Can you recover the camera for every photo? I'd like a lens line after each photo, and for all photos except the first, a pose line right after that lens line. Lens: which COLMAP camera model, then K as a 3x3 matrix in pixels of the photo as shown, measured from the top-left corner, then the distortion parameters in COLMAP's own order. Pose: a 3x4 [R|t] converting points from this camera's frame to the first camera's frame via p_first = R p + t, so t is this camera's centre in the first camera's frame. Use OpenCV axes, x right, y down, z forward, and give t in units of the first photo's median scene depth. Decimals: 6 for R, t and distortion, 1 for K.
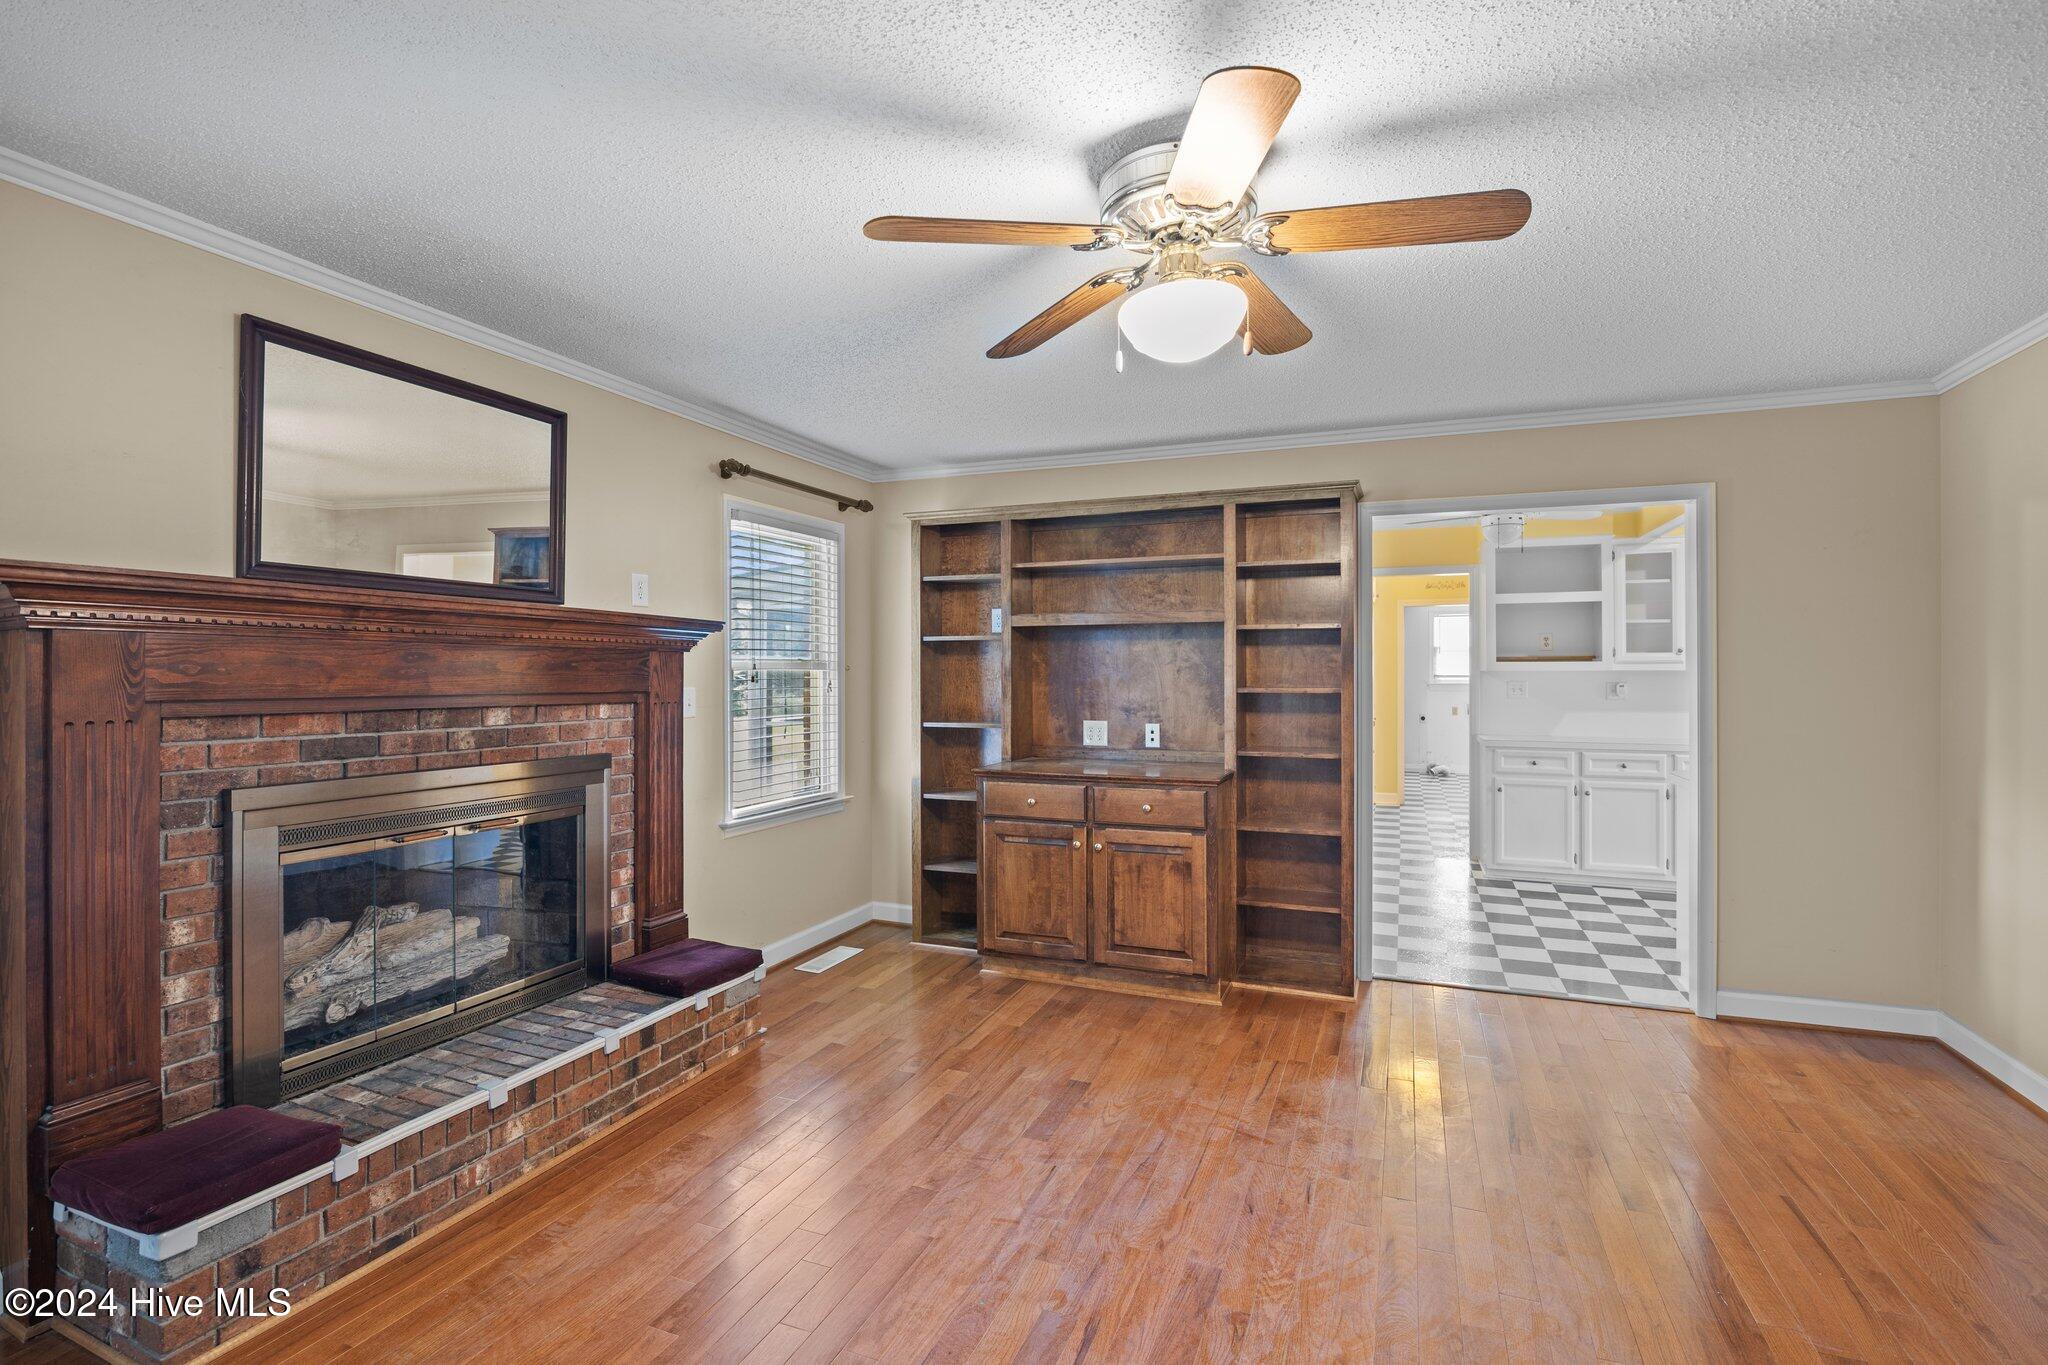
lens RADIAL K [[949.9, 0, 1035.1], [0, 949.9, 664.1], [0, 0, 1]] dist [-0.023498, 0.003152]
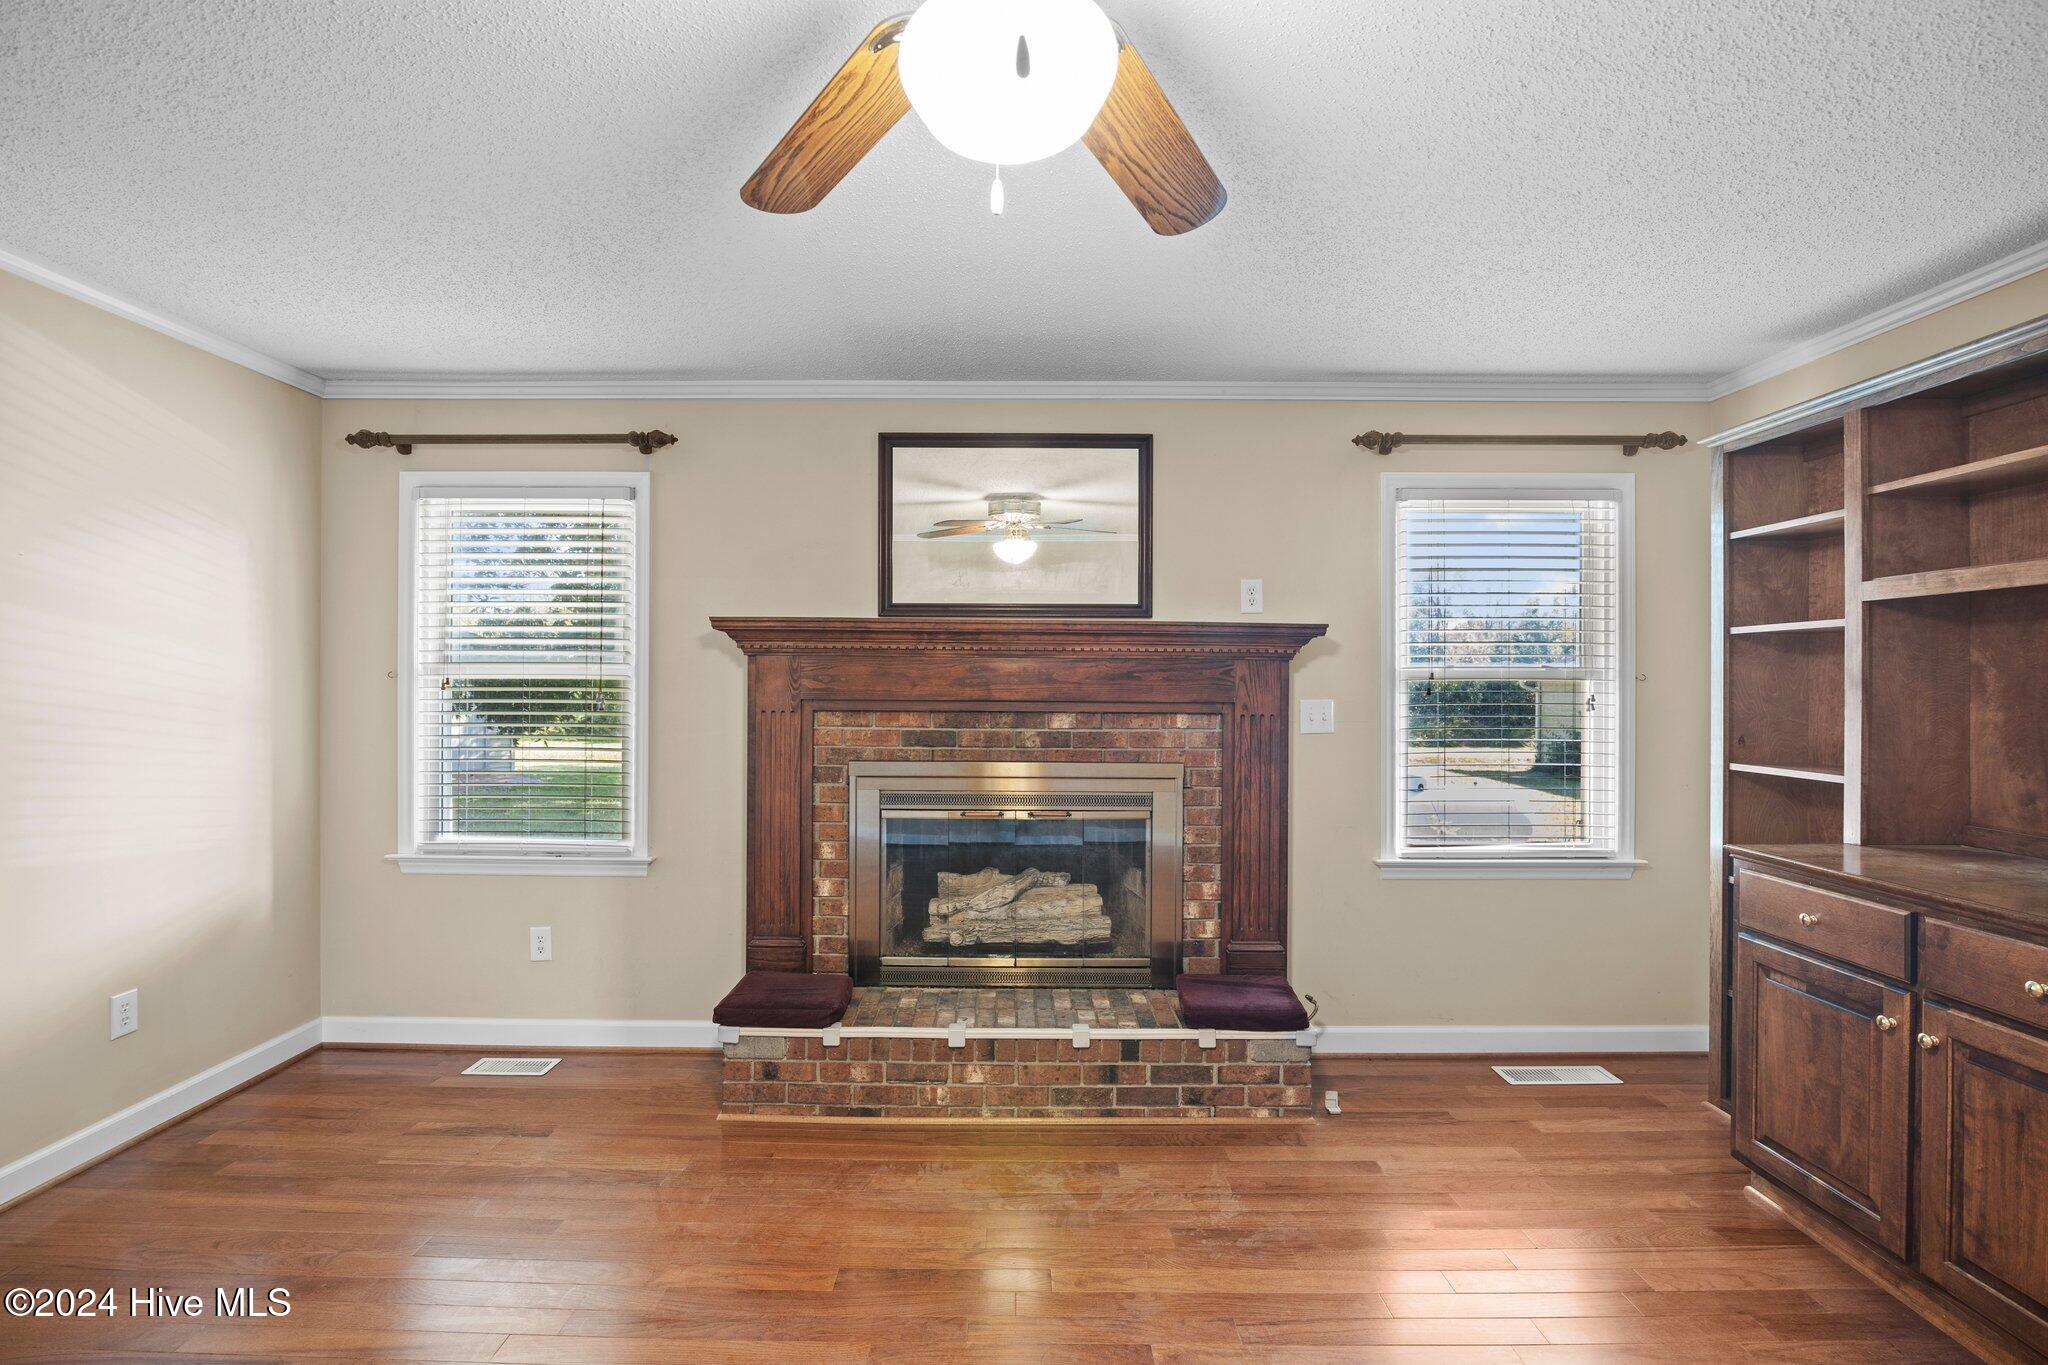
lens RADIAL K [[949.9, 0, 1016.0], [0, 949.9, 677.3], [0, 0, 1]] dist [-0.023498, 0.003152]
pose [[0.359339, -0.001832, -0.933205, 0.458090], [0.004065, 0.999992, -0.000398, 0.003237], [0.933198, -0.003650, 0.359343, 0.513697]]
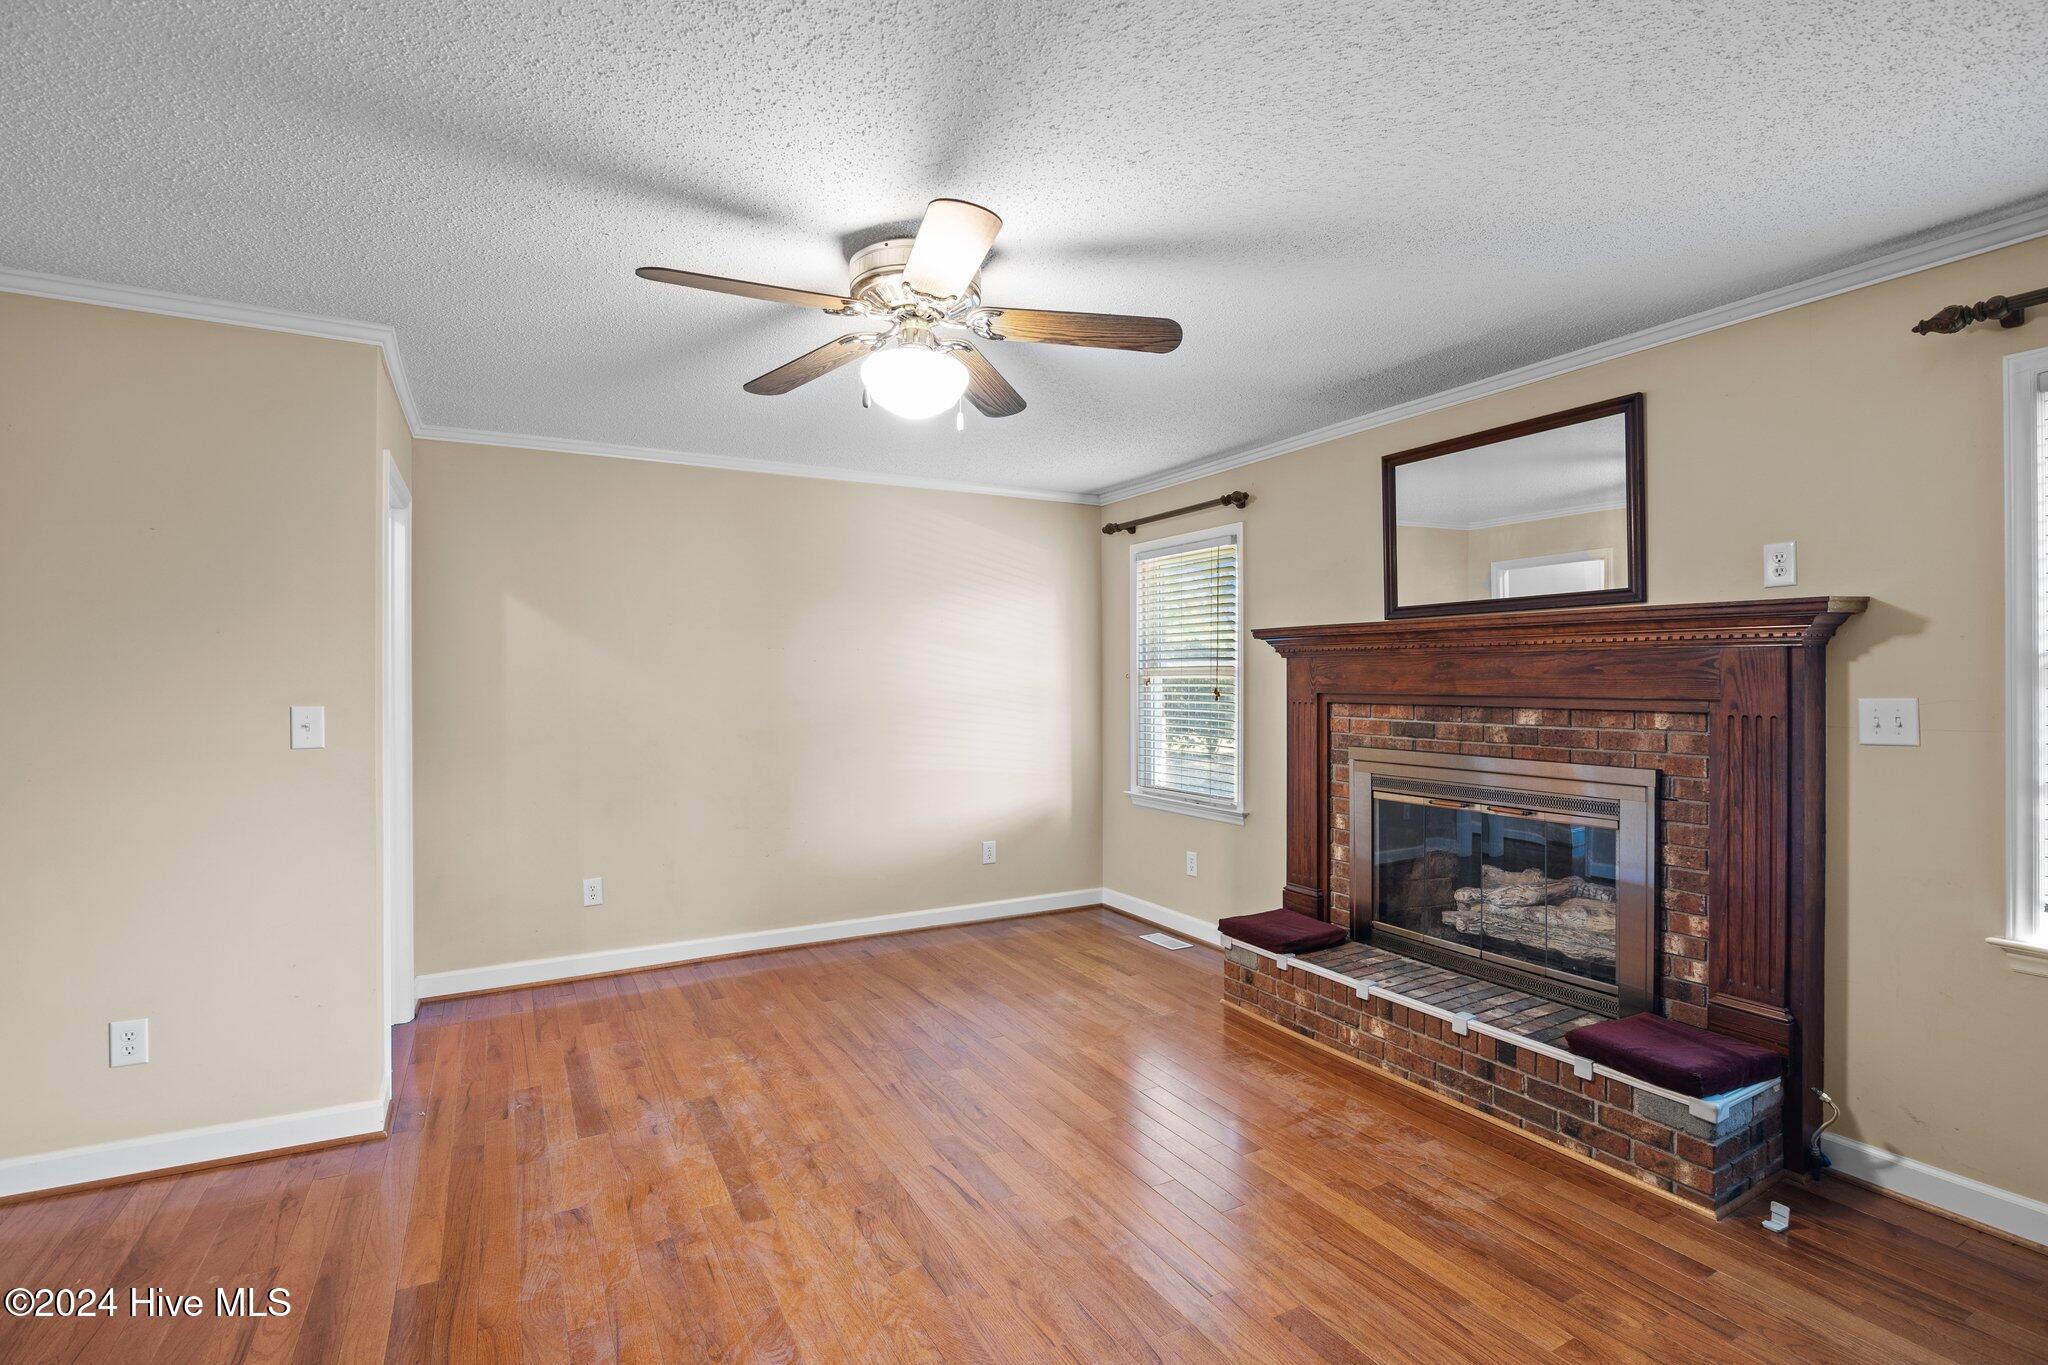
lens RADIAL K [[949.9, 0, 995.3], [0, 949.9, 676.9], [0, 0, 1]] dist [-0.023498, 0.003152]
pose [[-0.657553, 0.000174, -0.753408, 0.638629], [0.010726, 0.999901, -0.009130, 0.011763], [0.753332, -0.014084, -0.657490, 1.201469]]
